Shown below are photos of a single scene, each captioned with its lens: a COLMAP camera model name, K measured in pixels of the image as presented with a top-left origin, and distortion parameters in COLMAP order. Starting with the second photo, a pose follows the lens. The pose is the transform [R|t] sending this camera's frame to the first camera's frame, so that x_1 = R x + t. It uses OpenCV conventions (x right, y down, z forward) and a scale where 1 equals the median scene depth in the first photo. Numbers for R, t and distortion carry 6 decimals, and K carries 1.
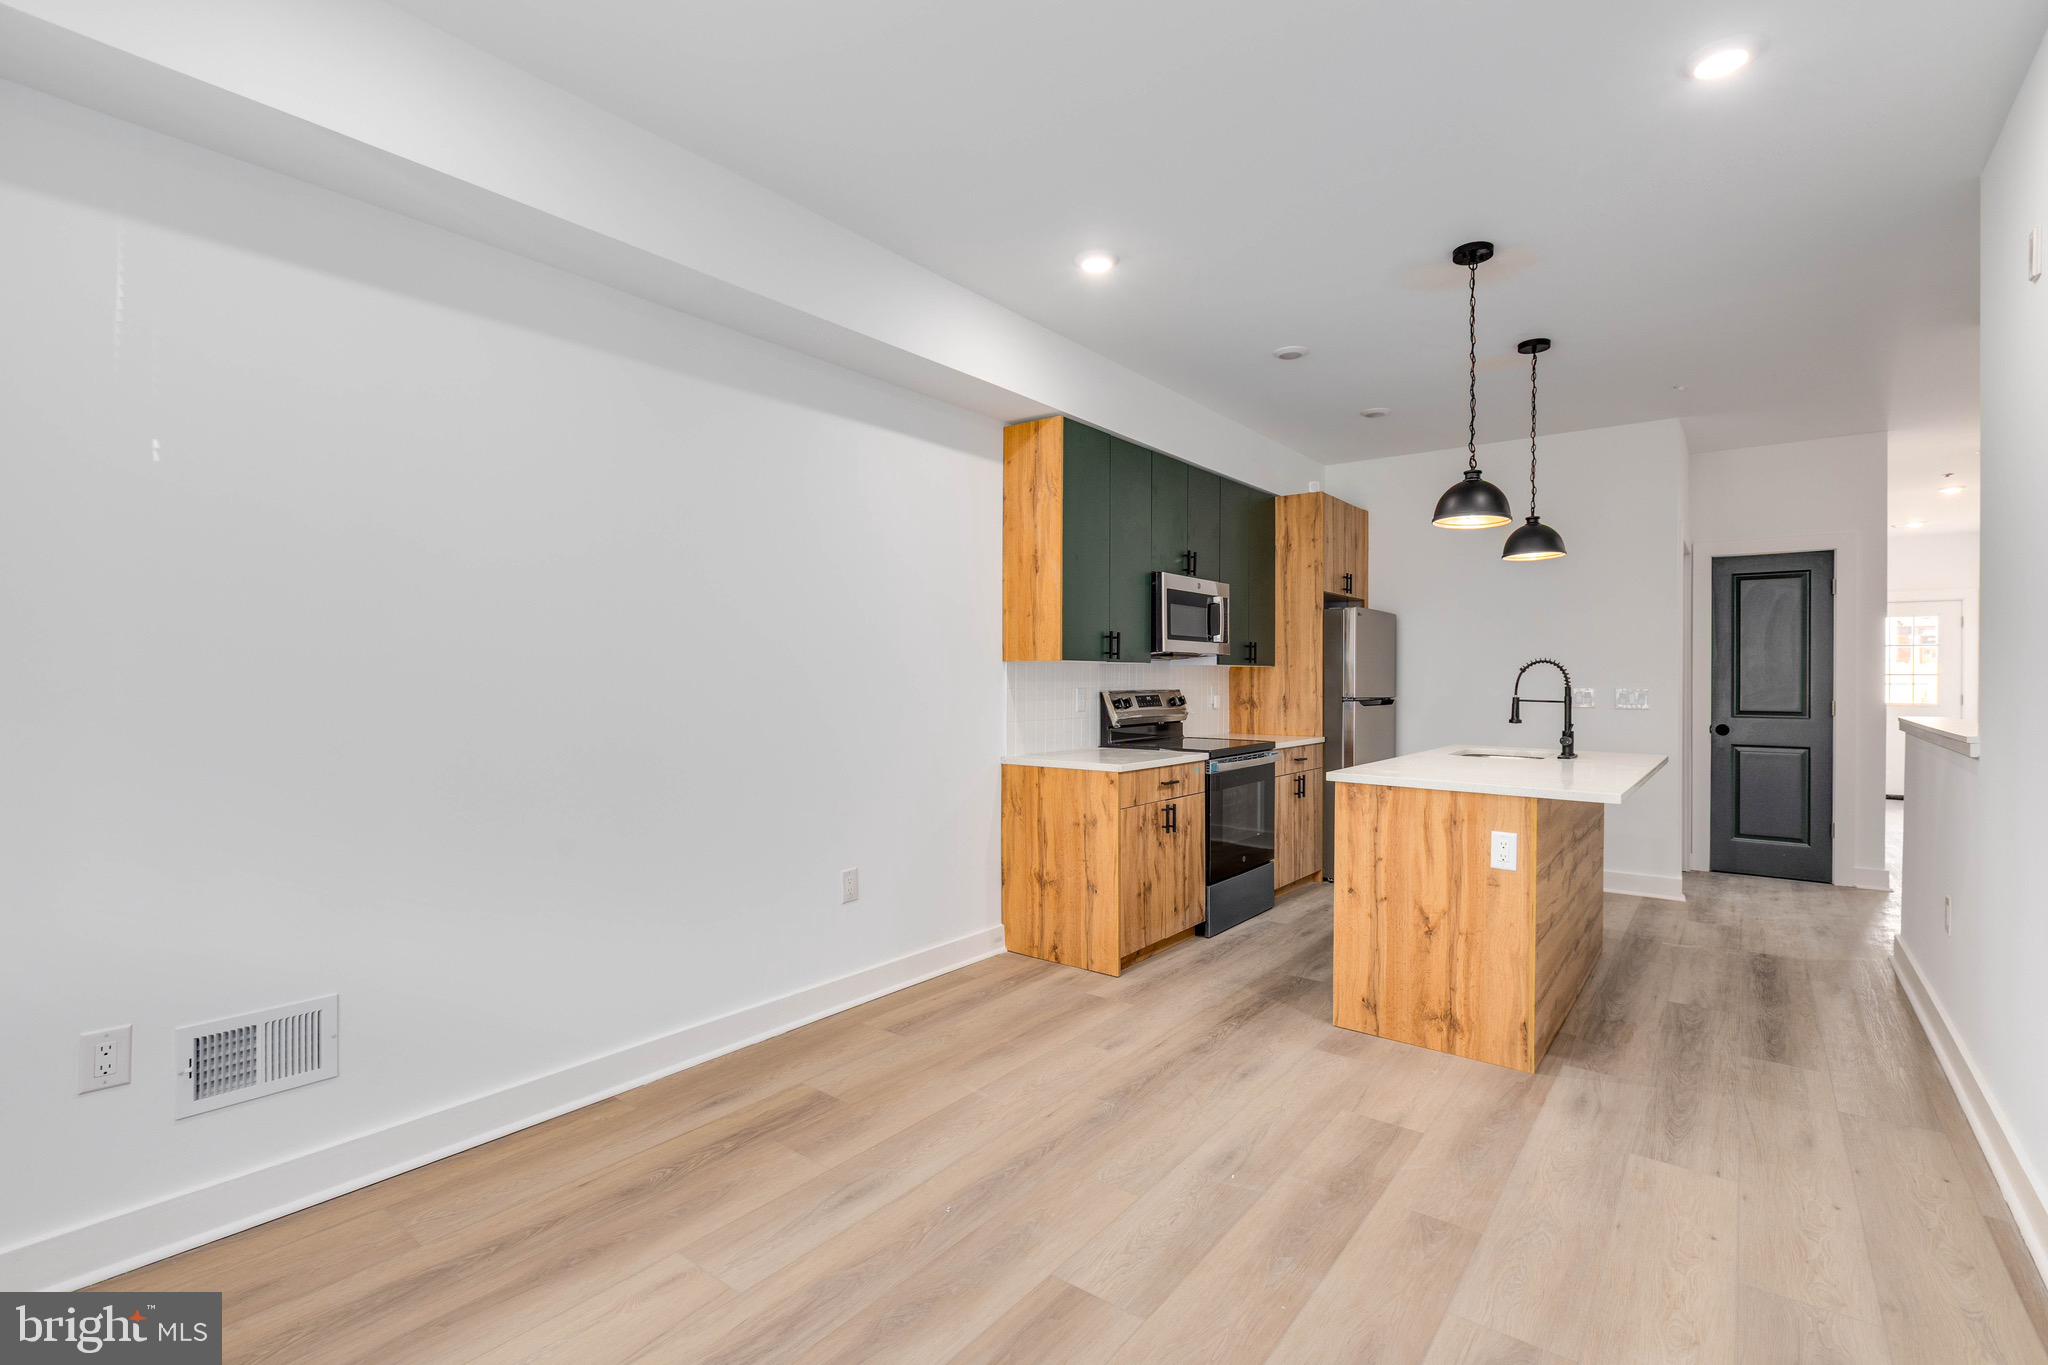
lens RADIAL K [[959.6, 0, 1028.9], [0, 959.6, 680.7], [0, 0, 1]] dist [-0.005575, -0.000708]
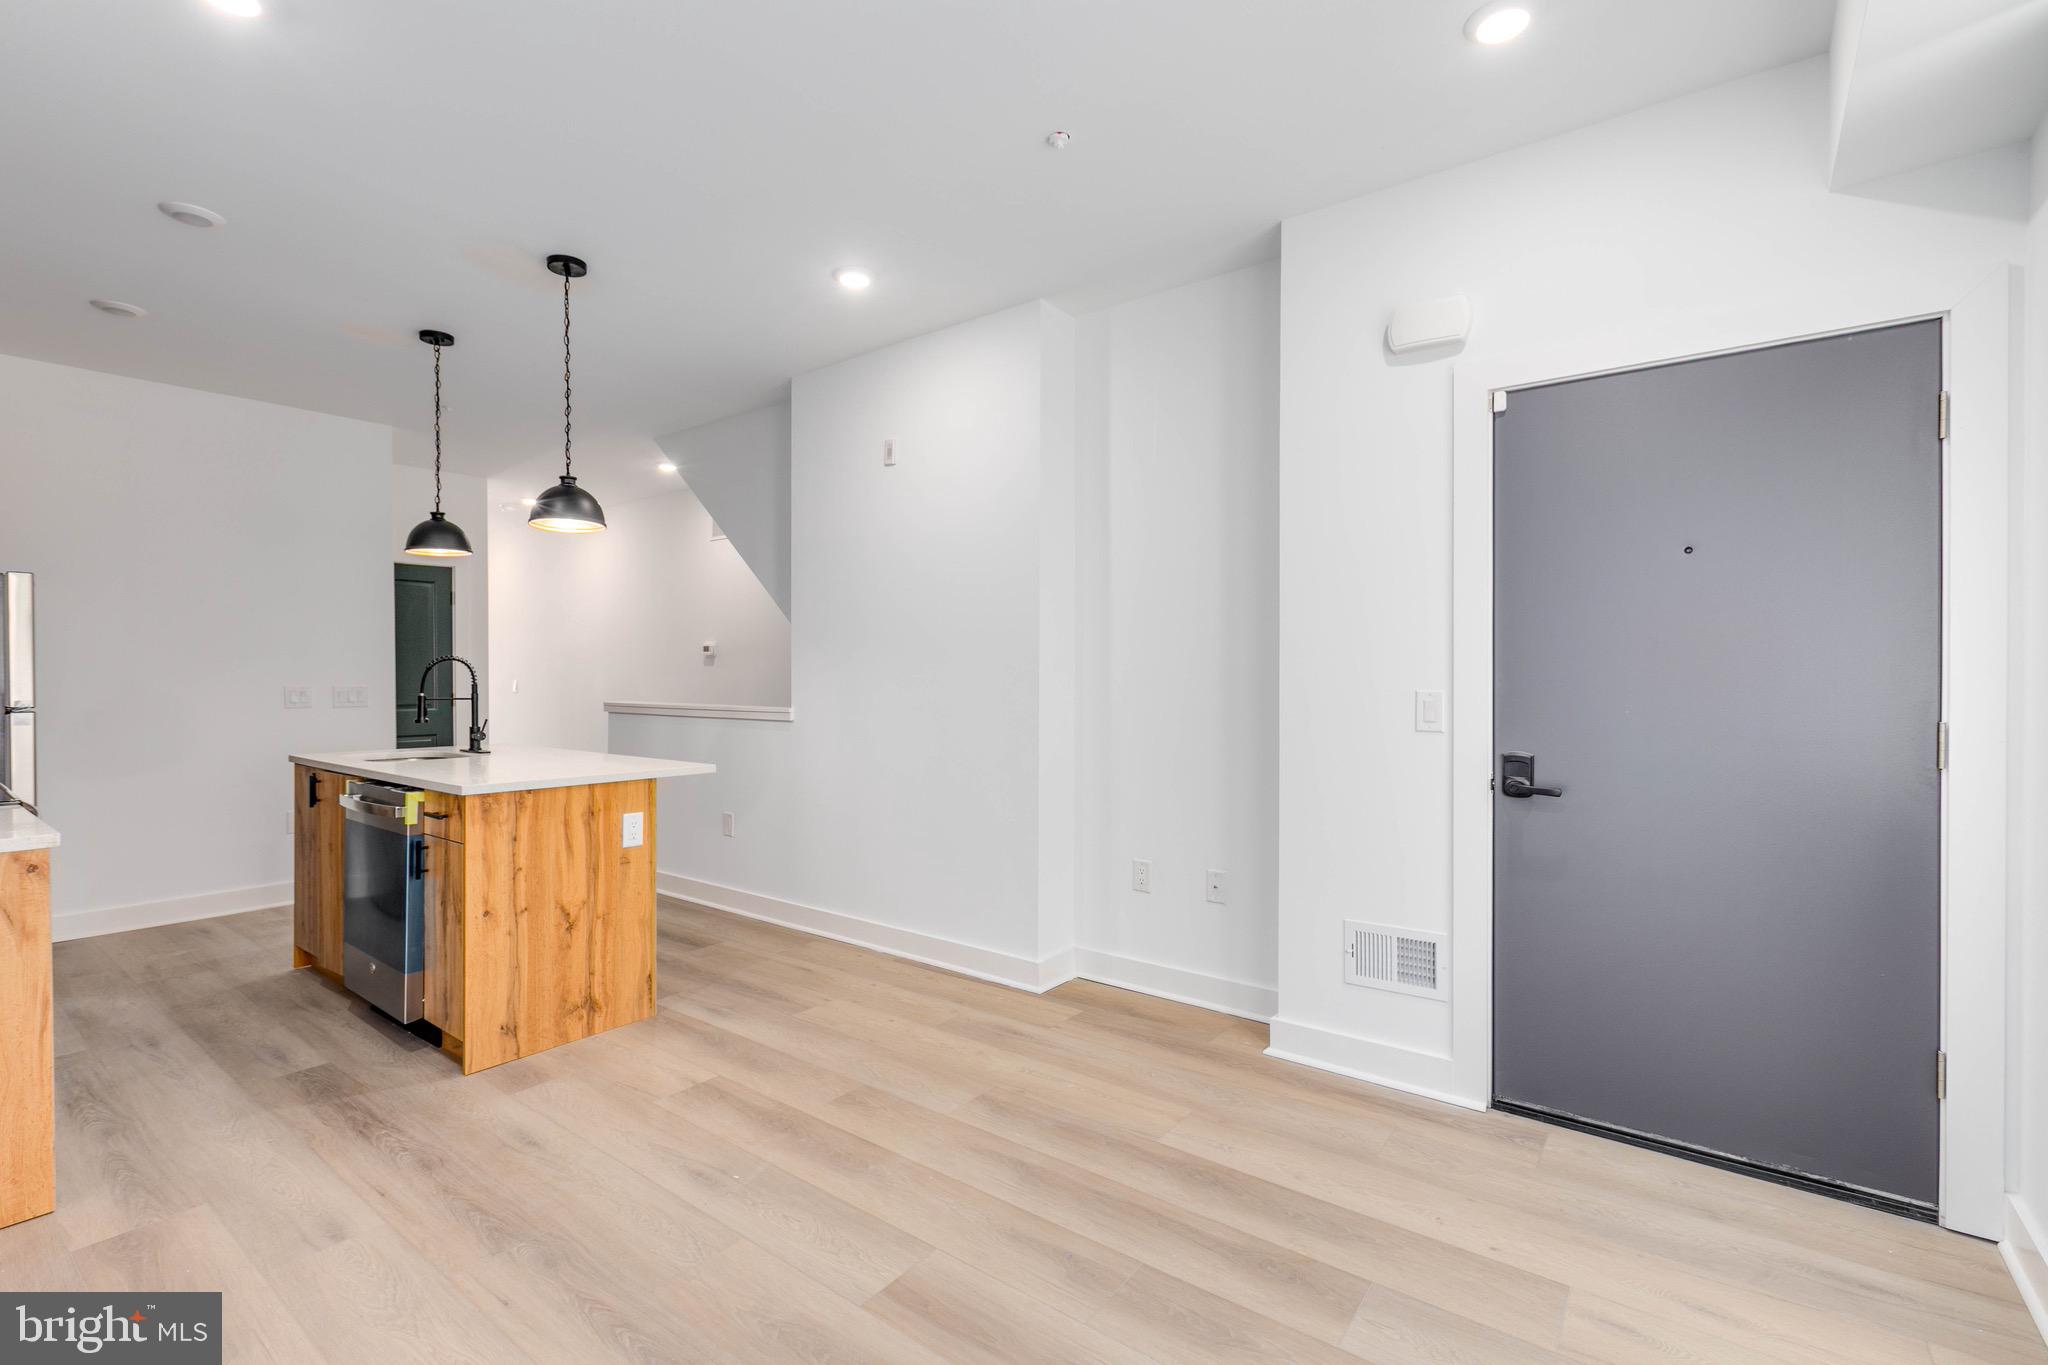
lens RADIAL K [[922.1, 0, 1020.0], [0, 922.1, 677.5], [0, 0, 1]] dist [0.003029, -0.000571]
pose [[-0.027154, -0.007811, 0.999601, -0.570916], [0.005170, 0.999955, 0.007955, -0.006959], [-0.999618, 0.005384, -0.027112, 0.551425]]
